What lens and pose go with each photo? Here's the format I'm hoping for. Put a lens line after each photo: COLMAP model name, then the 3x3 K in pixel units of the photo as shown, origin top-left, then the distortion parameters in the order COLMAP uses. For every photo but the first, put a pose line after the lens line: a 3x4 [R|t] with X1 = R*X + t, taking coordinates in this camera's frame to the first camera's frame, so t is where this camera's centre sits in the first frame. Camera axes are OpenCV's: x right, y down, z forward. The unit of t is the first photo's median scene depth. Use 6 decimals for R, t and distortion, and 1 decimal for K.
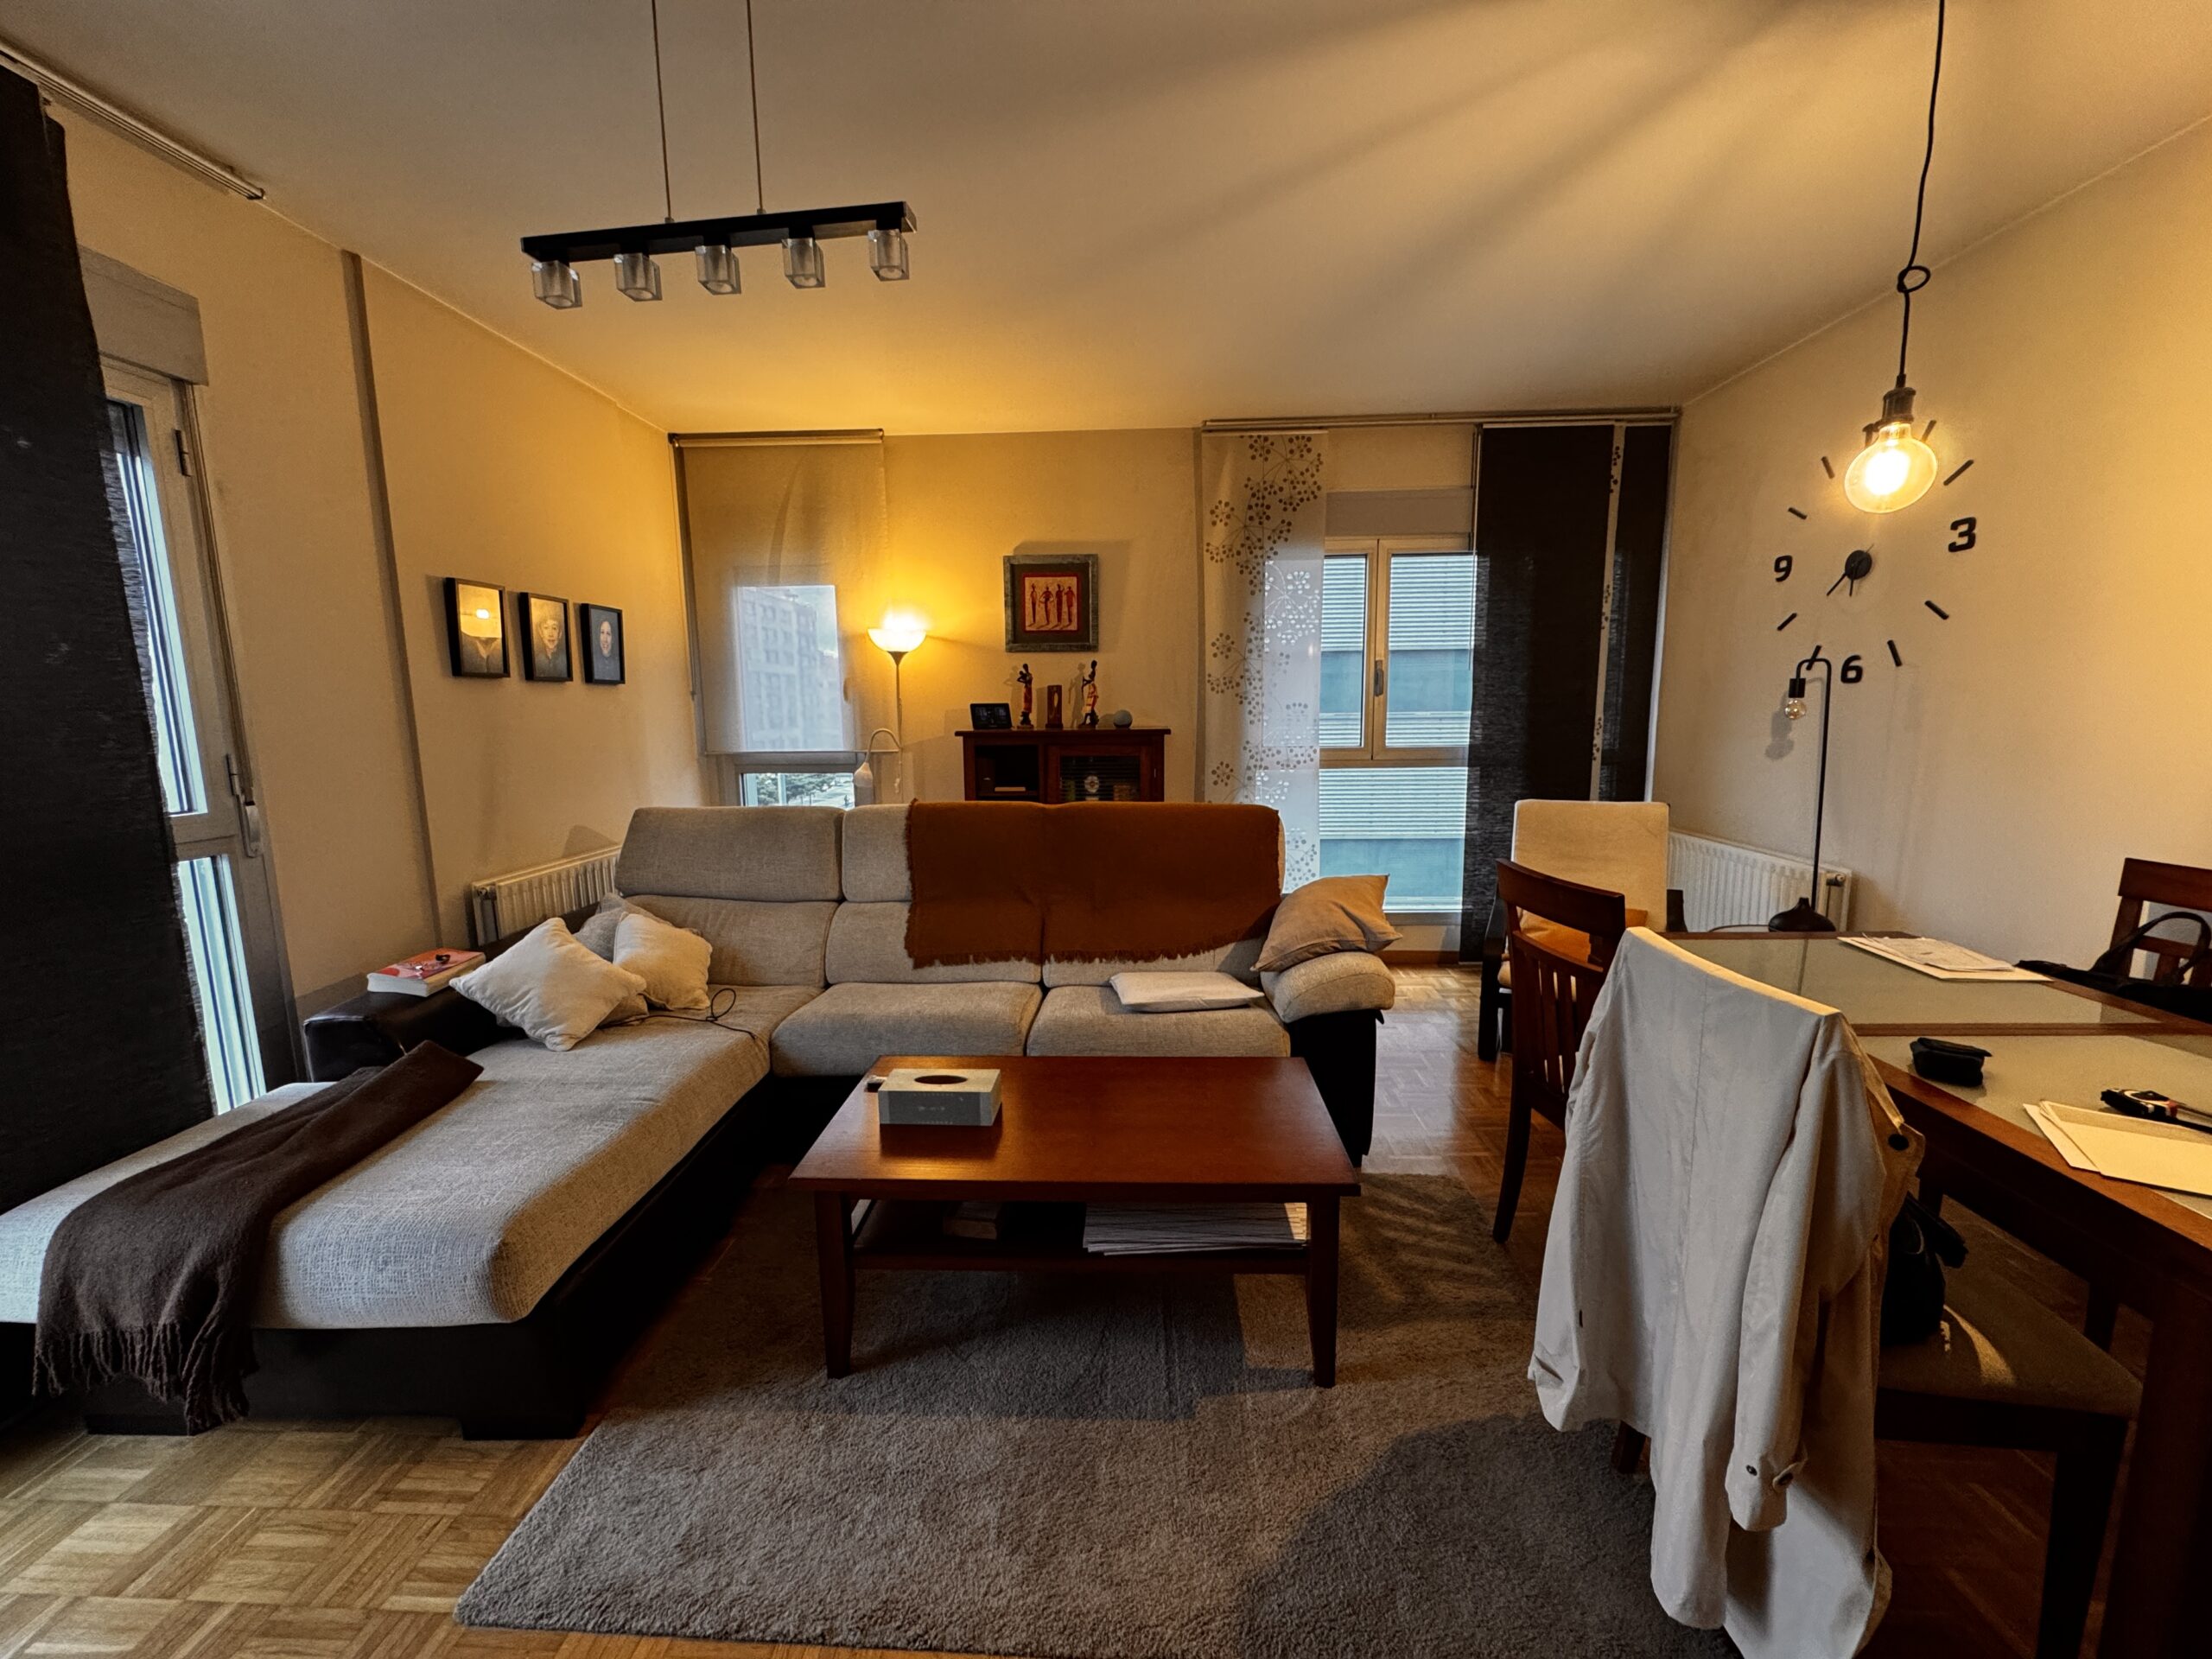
lens RADIAL K [[872.1, 0, 1100.1], [0, 872.1, 838.1], [0, 0, 1]] dist [-0.011570, 0.000291]
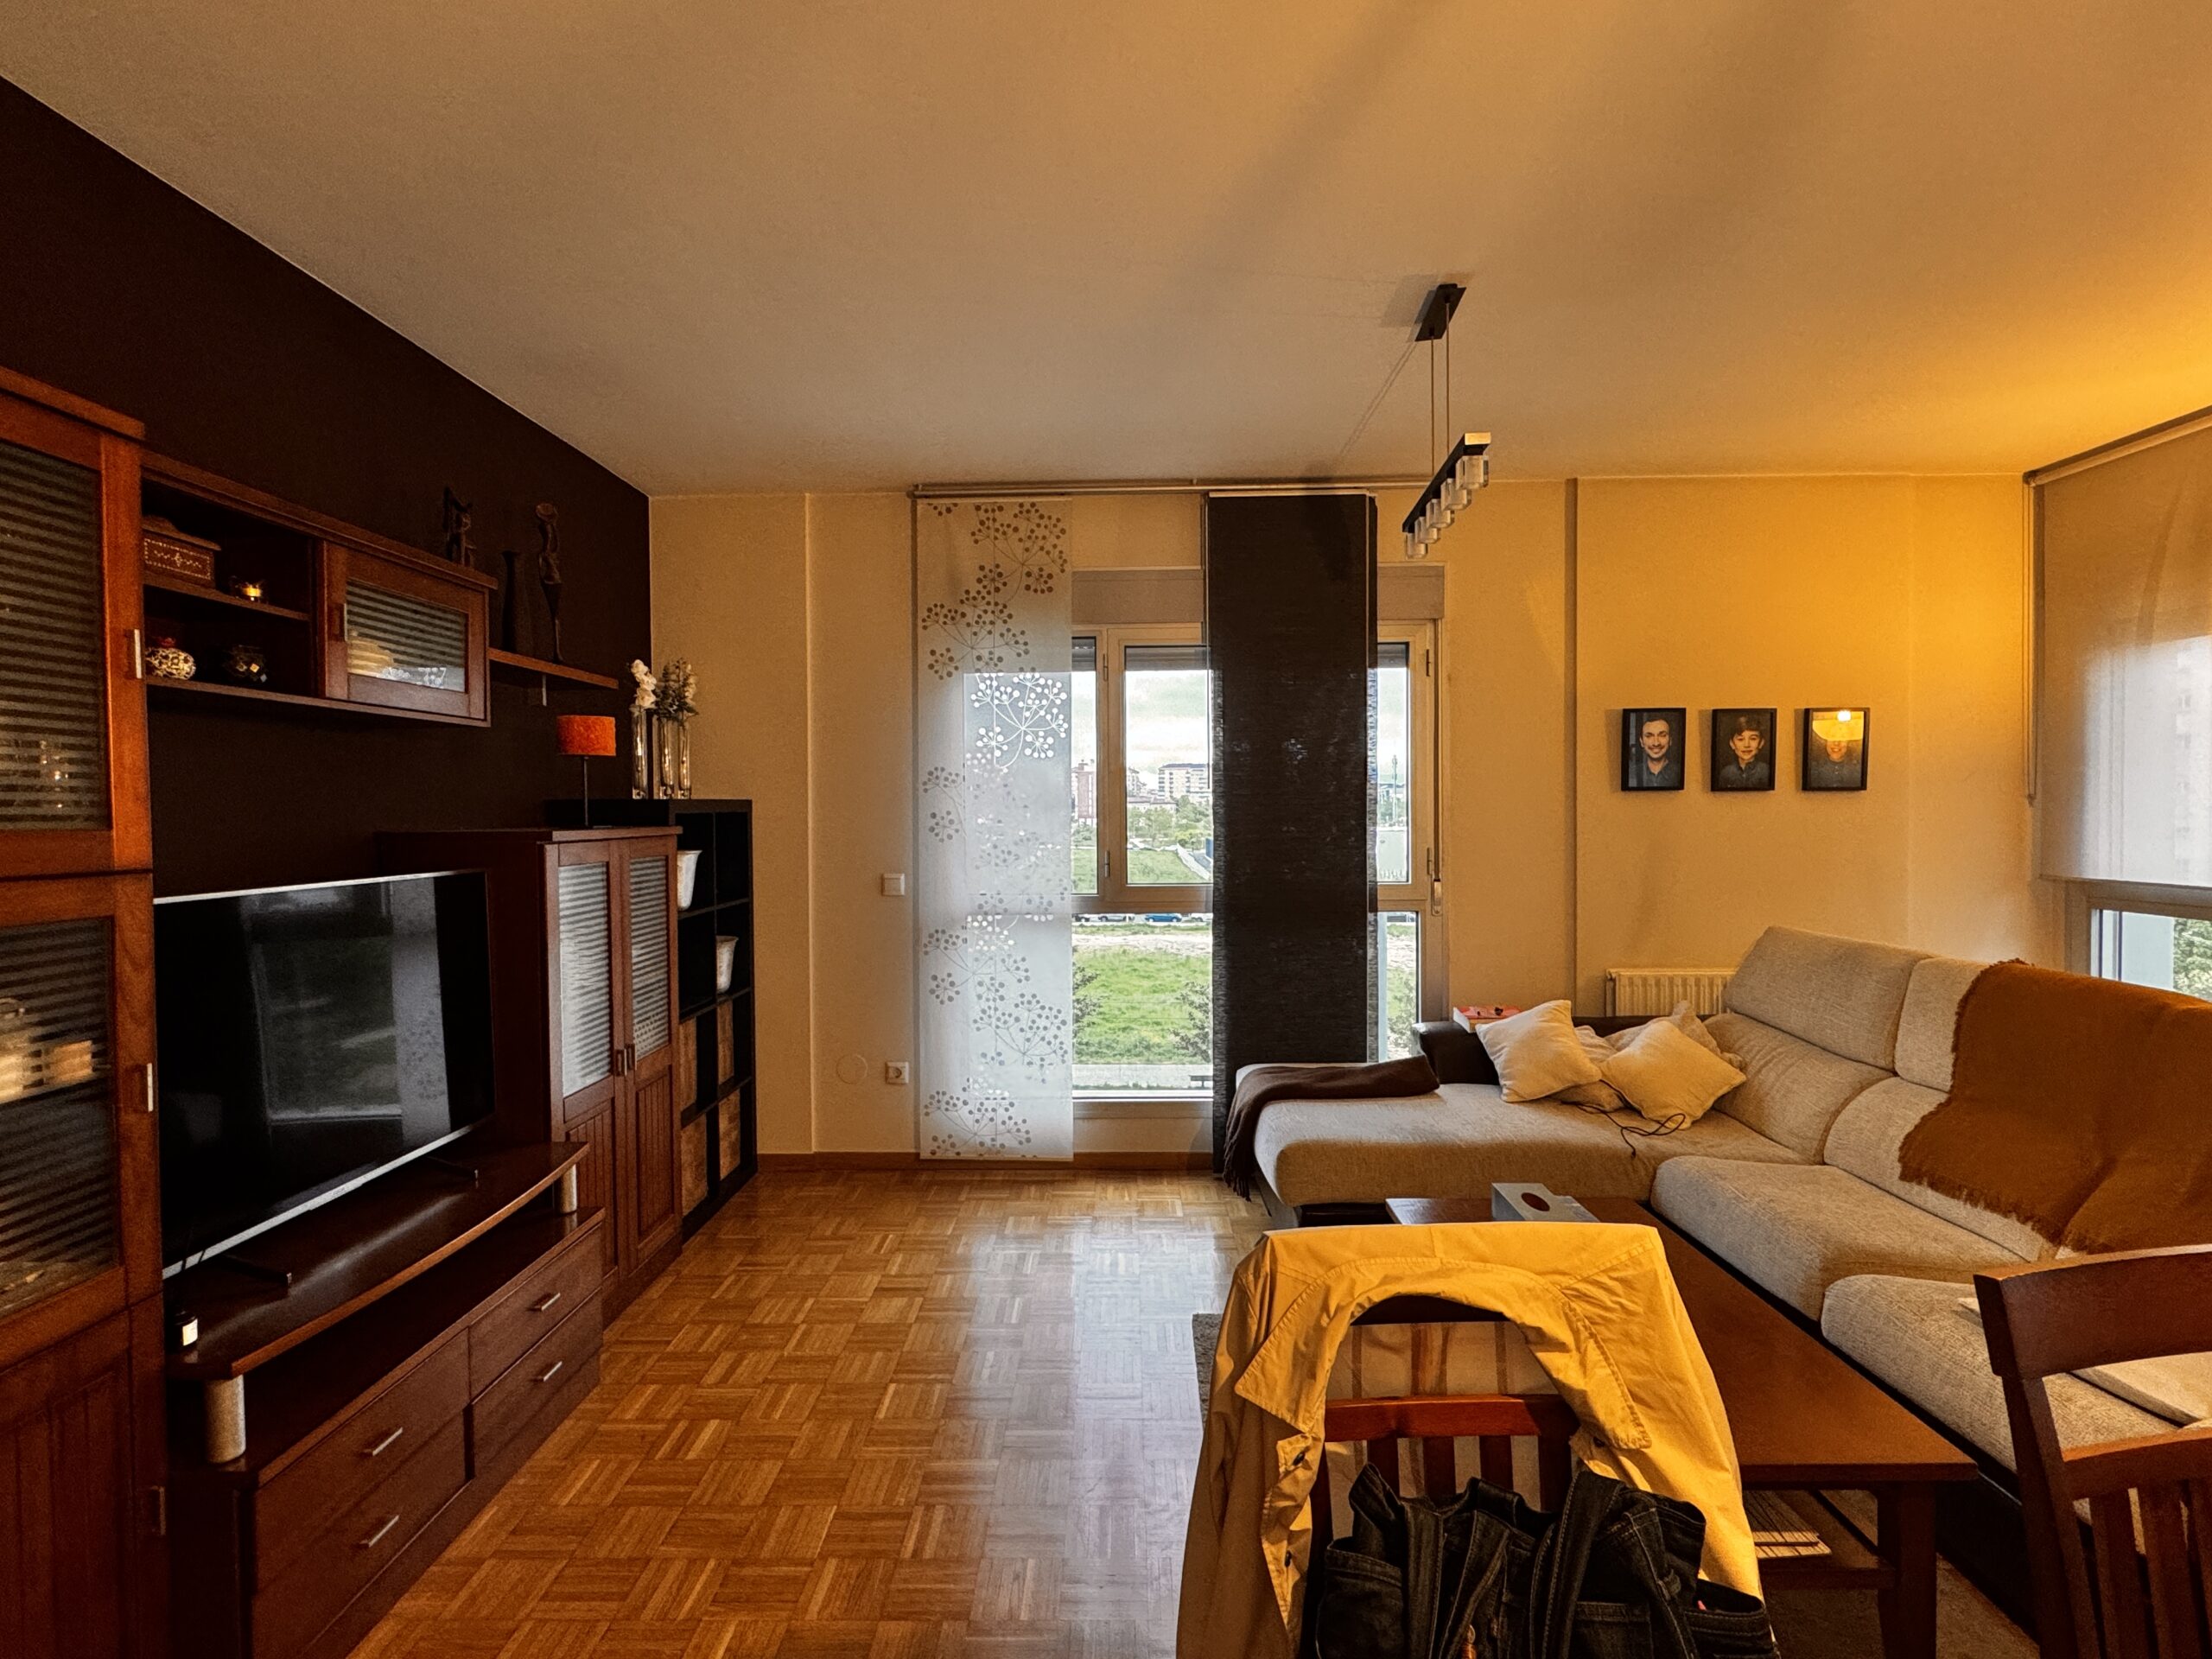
lens RADIAL K [[1079.8, 0, 1106.0], [0, 1079.8, 829.5], [0, 0, 1]] dist [-0.001006, -0.000145]
pose [[0.033496, 0.030699, -0.998967, 0.668661], [-0.142818, 0.989417, 0.025617, -0.070995], [0.989182, 0.141812, 0.037526, 0.255712]]
